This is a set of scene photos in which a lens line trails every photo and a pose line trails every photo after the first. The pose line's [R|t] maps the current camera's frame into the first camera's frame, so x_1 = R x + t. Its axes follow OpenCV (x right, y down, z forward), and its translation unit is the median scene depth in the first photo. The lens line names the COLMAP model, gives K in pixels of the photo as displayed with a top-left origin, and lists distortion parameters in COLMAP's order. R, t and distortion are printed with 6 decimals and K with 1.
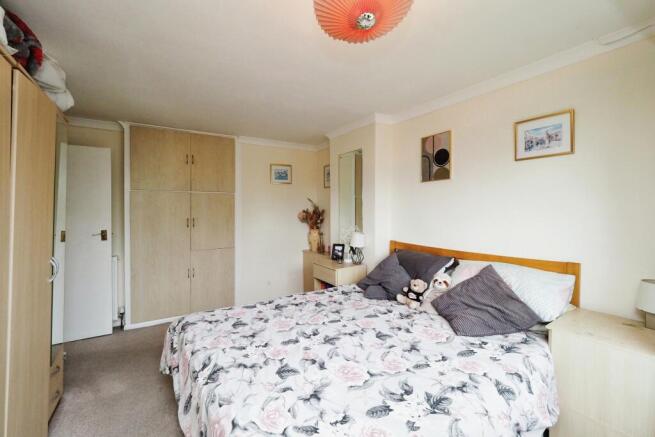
lens RADIAL K [[279.5, 0, 318.1], [0, 279.5, 217.6], [0, 0, 1]] dist [0.000528, 0.000062]
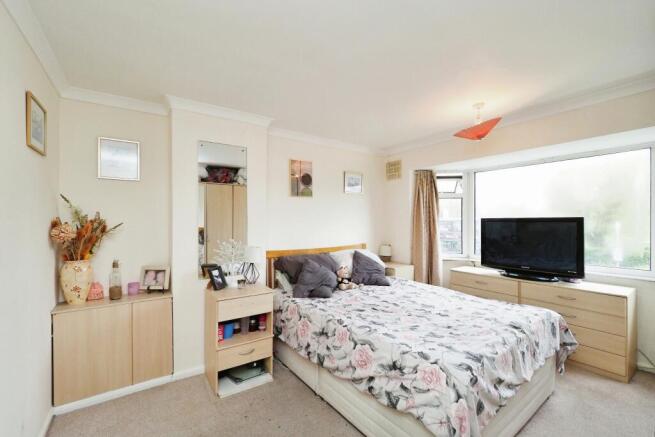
lens RADIAL K [[279.5, 0, 318.1], [0, 279.5, 217.6], [0, 0, 1]] dist [0.000528, 0.000062]
pose [[-0.058637, -0.026312, 0.997933, -0.938975], [0.014111, 0.999531, 0.027183, -0.074403], [-0.998180, 0.015676, -0.058239, 1.070281]]
